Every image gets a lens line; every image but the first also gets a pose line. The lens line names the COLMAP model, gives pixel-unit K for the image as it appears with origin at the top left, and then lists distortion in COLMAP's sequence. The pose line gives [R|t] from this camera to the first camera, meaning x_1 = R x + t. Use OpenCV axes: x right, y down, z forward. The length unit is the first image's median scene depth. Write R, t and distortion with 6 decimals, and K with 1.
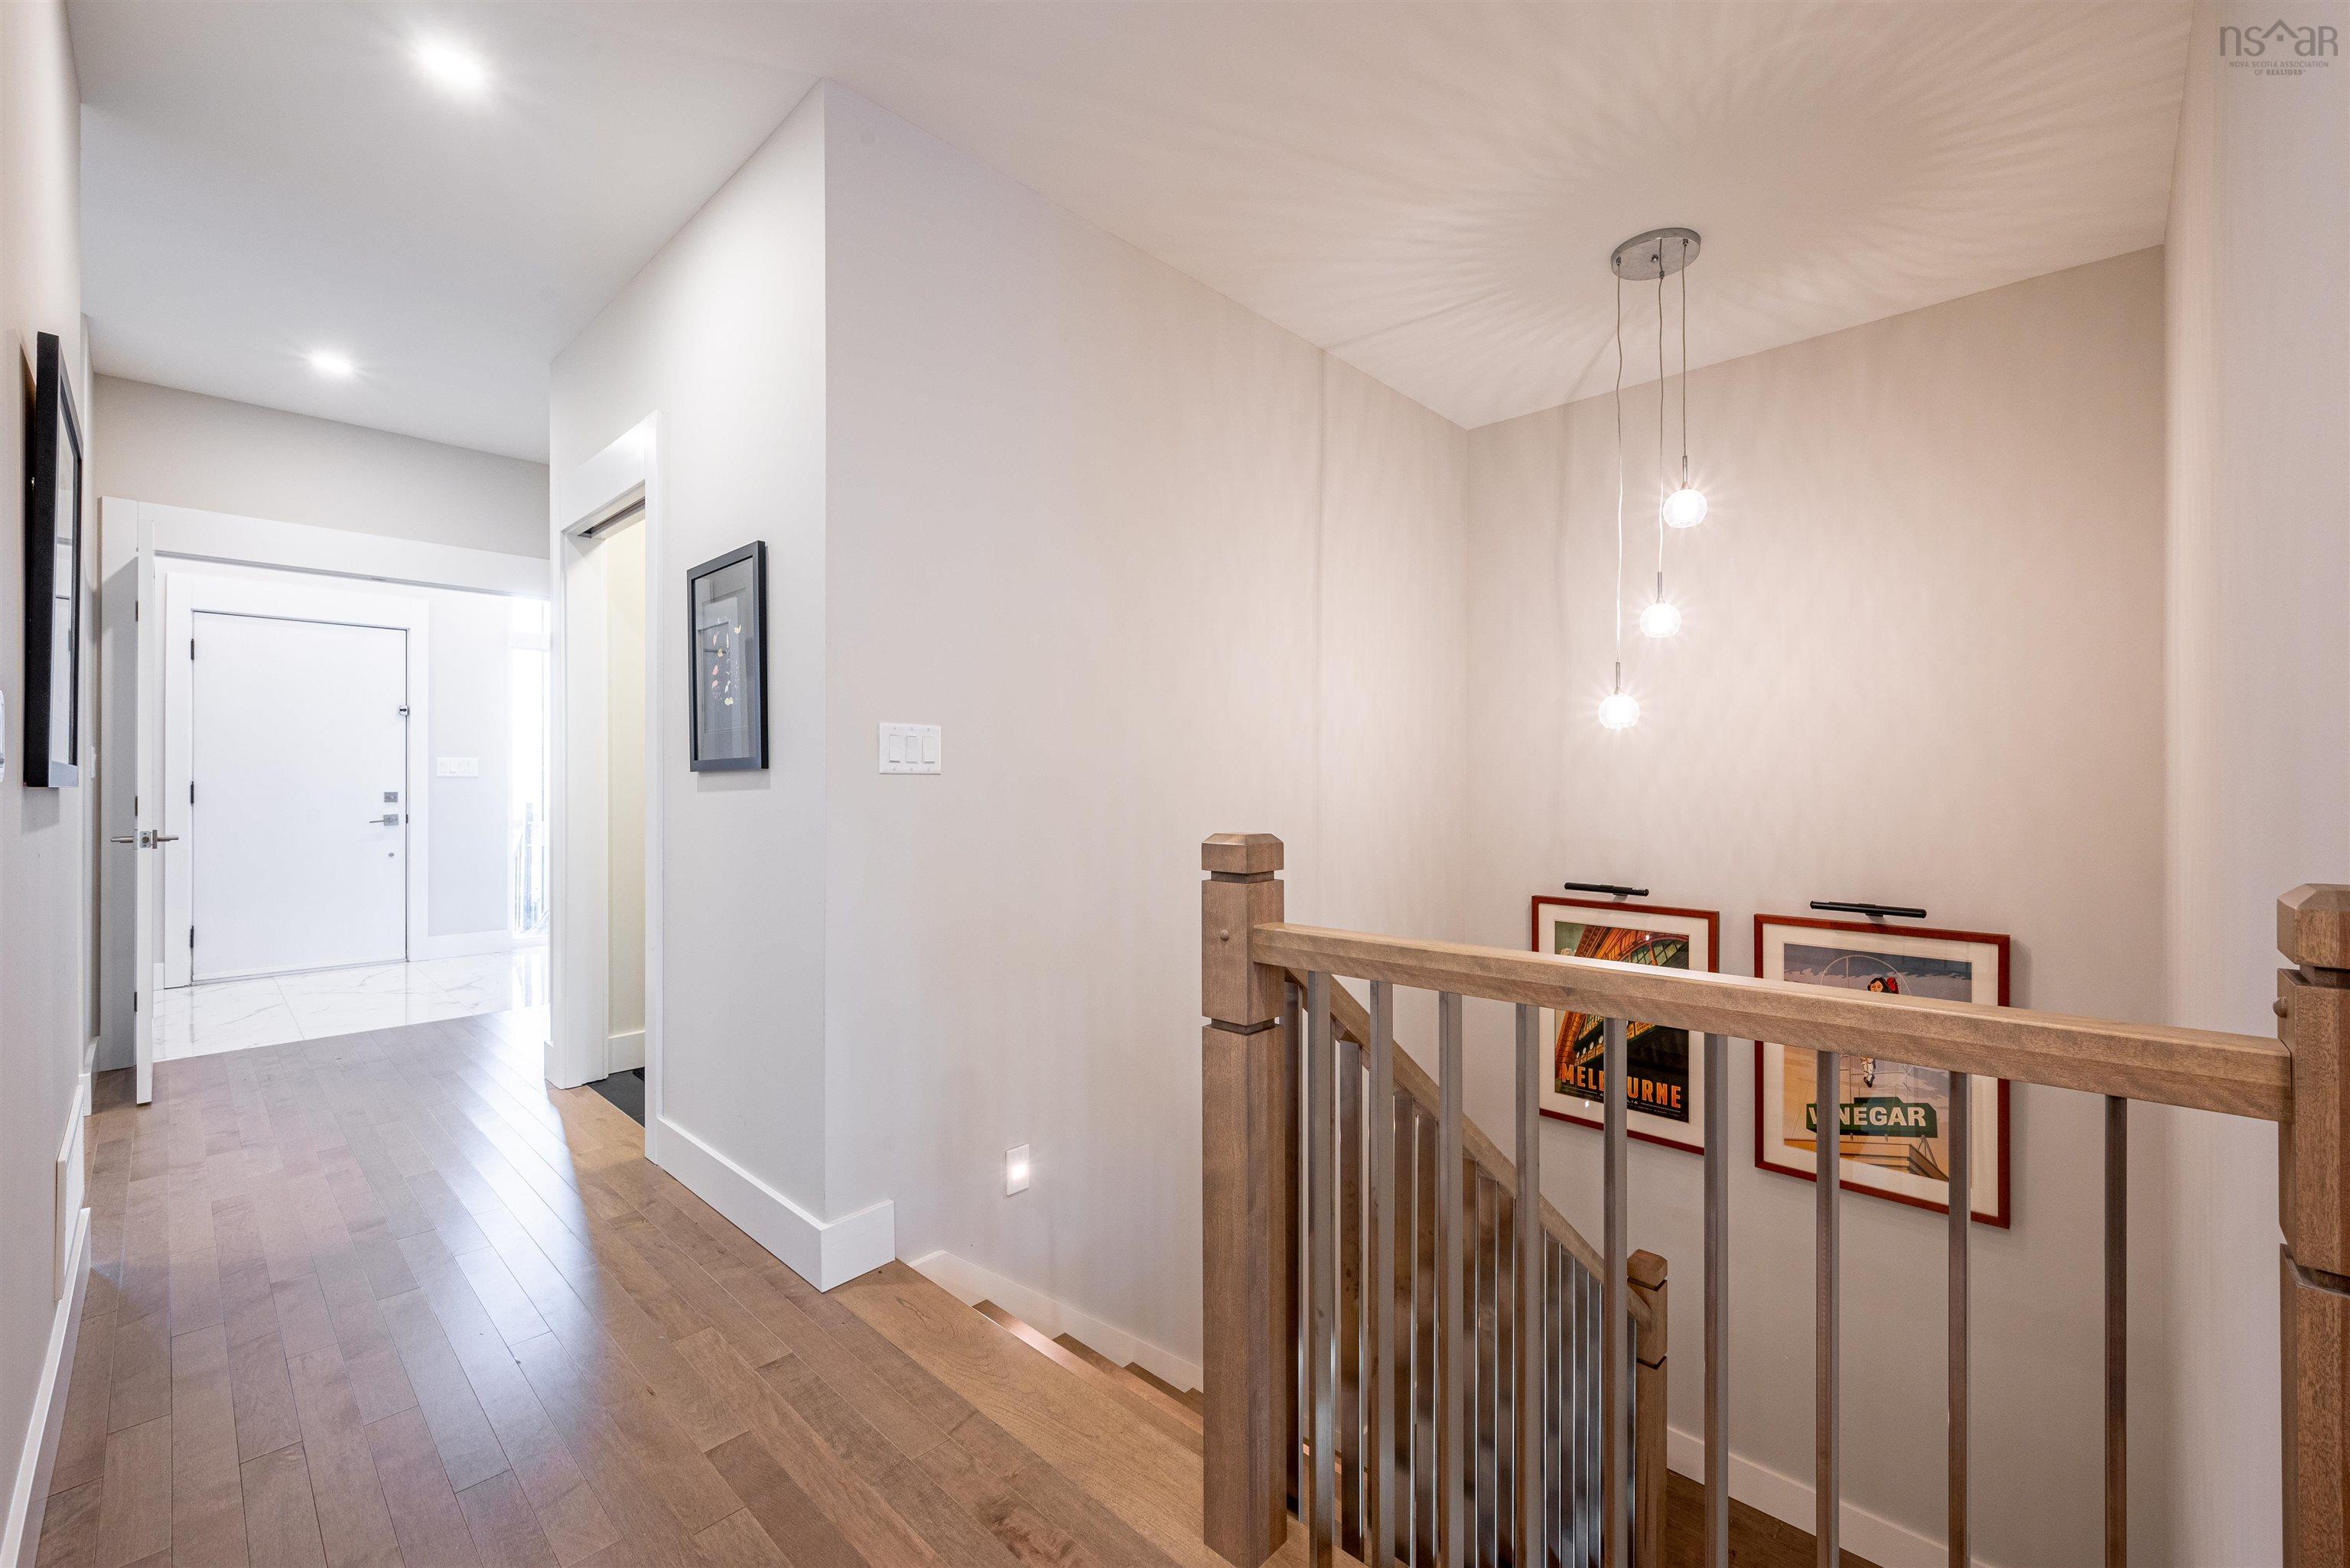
lens RADIAL K [[951.6, 0, 1208.6], [0, 951.6, 778.0], [0, 0, 1]] dist [0.002453, 0.000248]
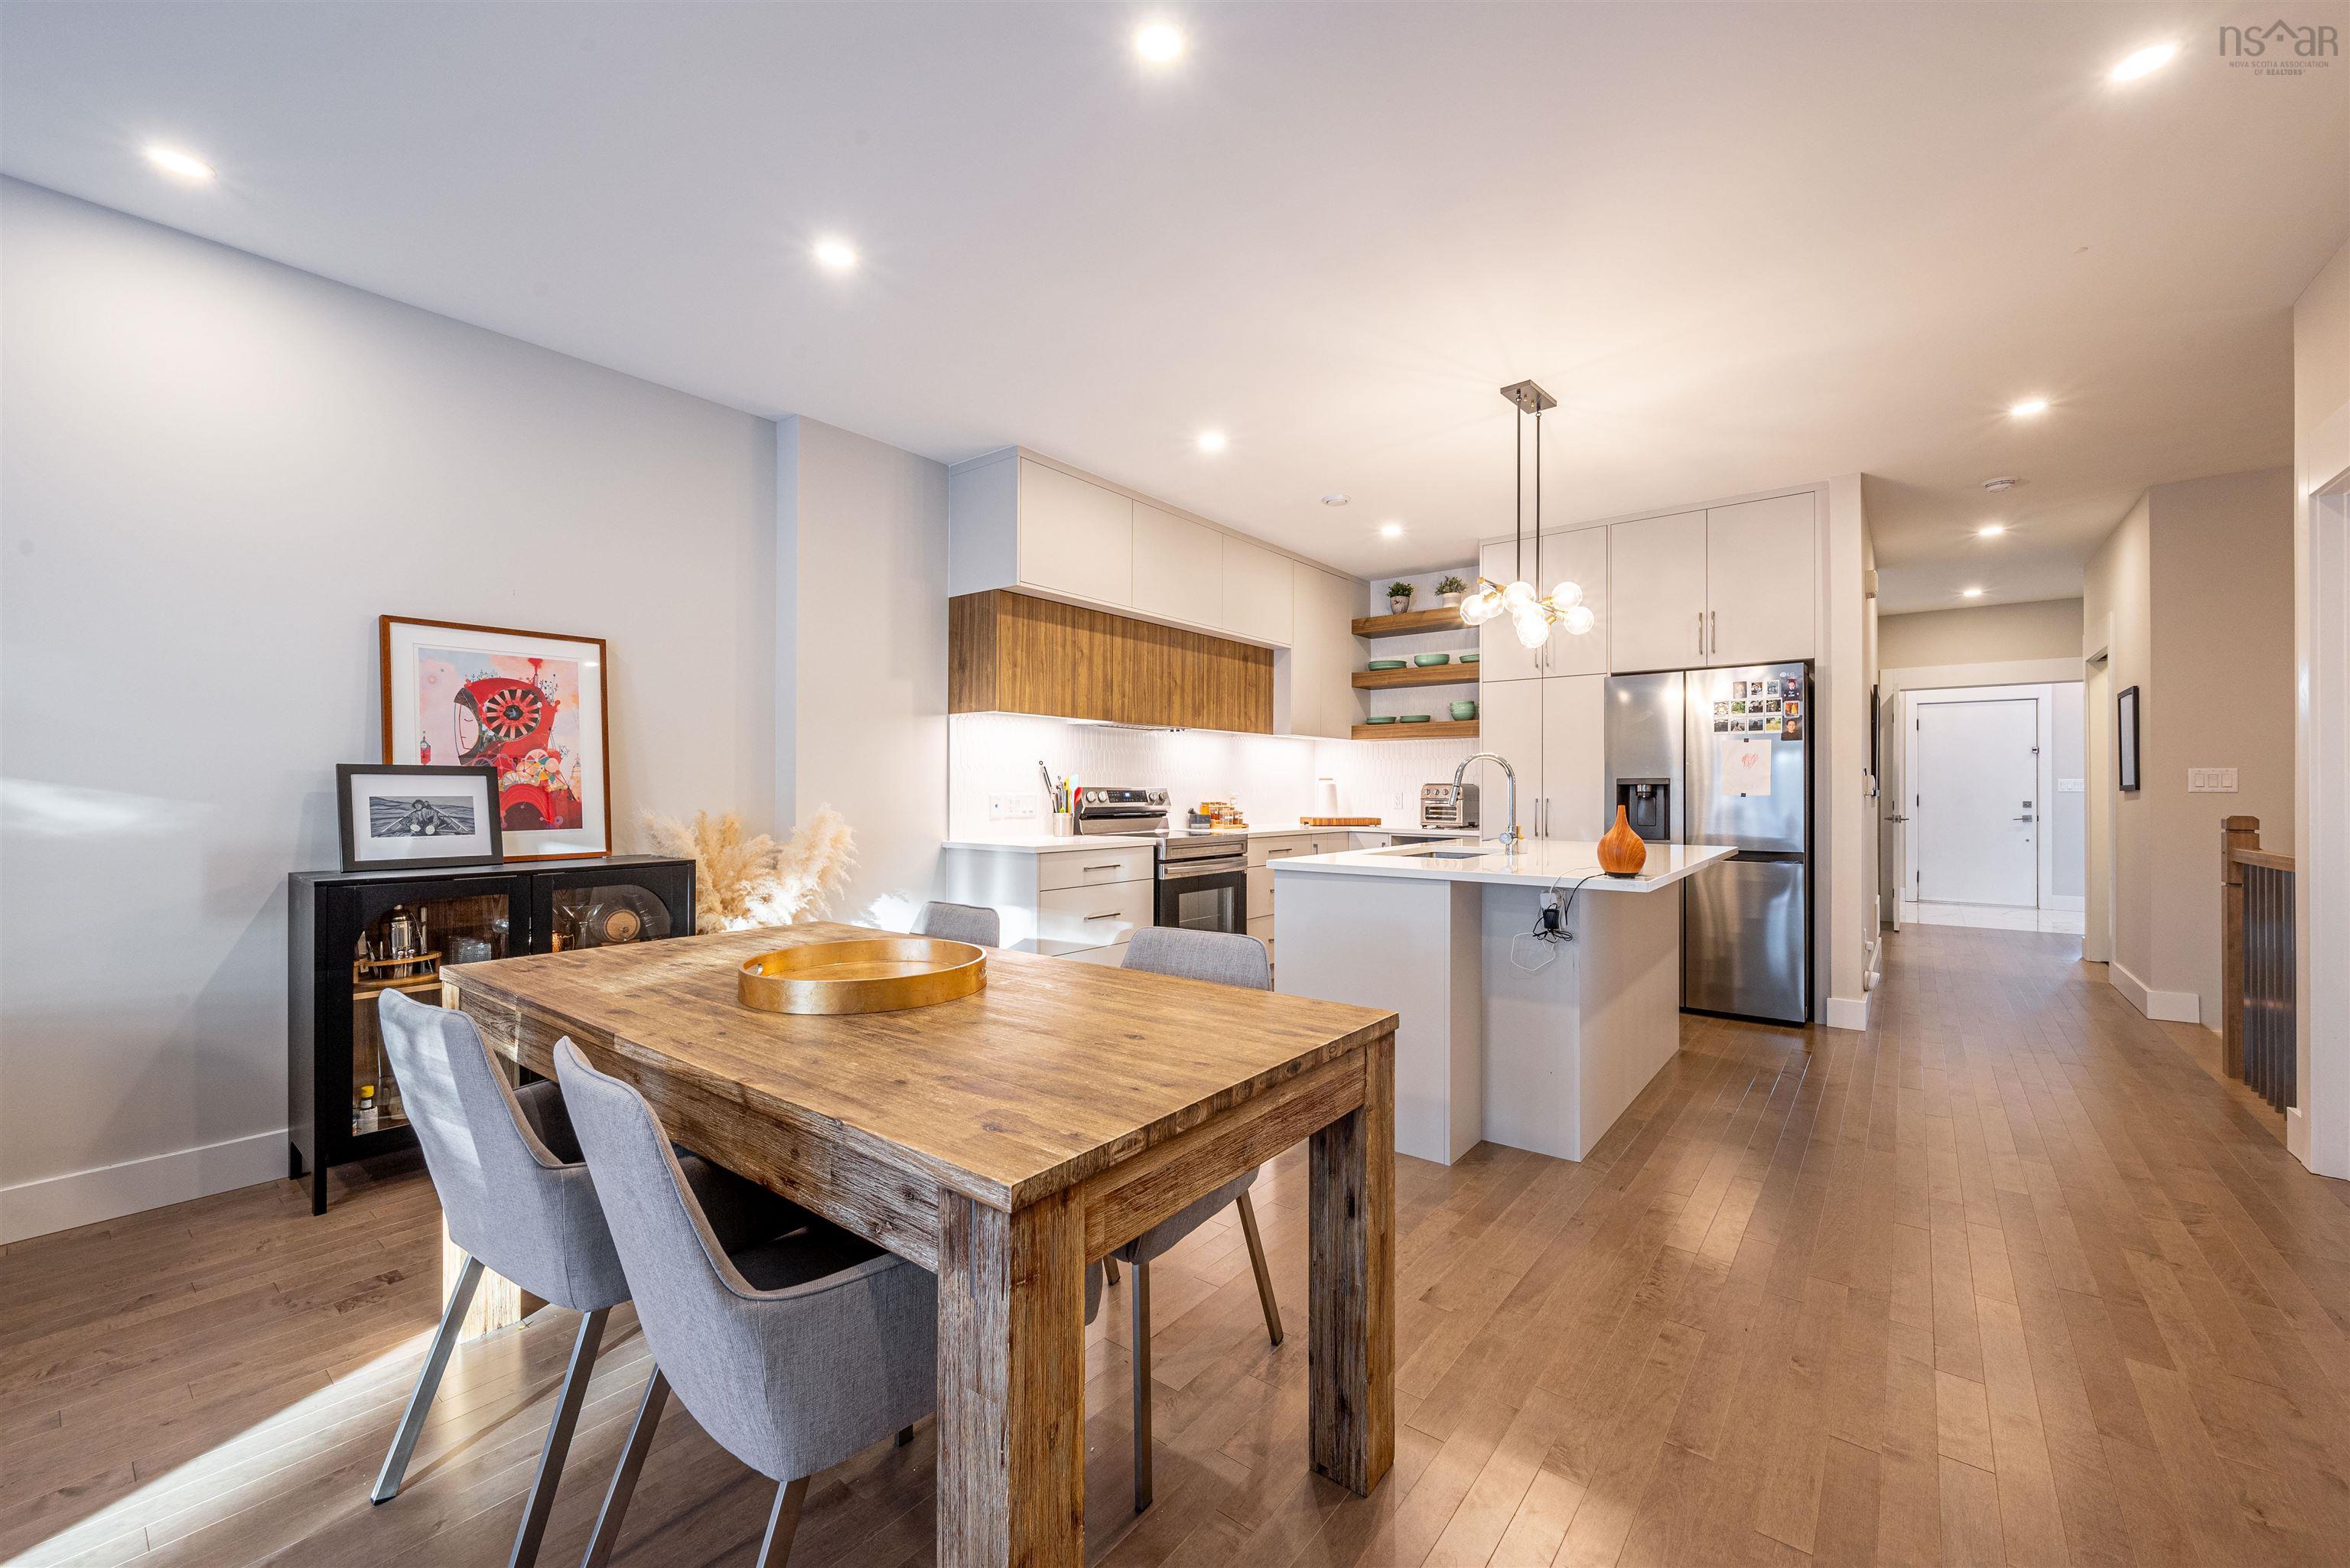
lens RADIAL K [[931.7, 0, 1175.6], [0, 931.7, 790.7], [0, 0, 1]] dist [-0.000516, 0.000094]
pose [[0.073176, -0.001250, -0.997318, 1.155896], [0.003018, 0.999995, -0.001032, -0.010730], [0.997314, -0.002935, 0.073180, -1.040869]]
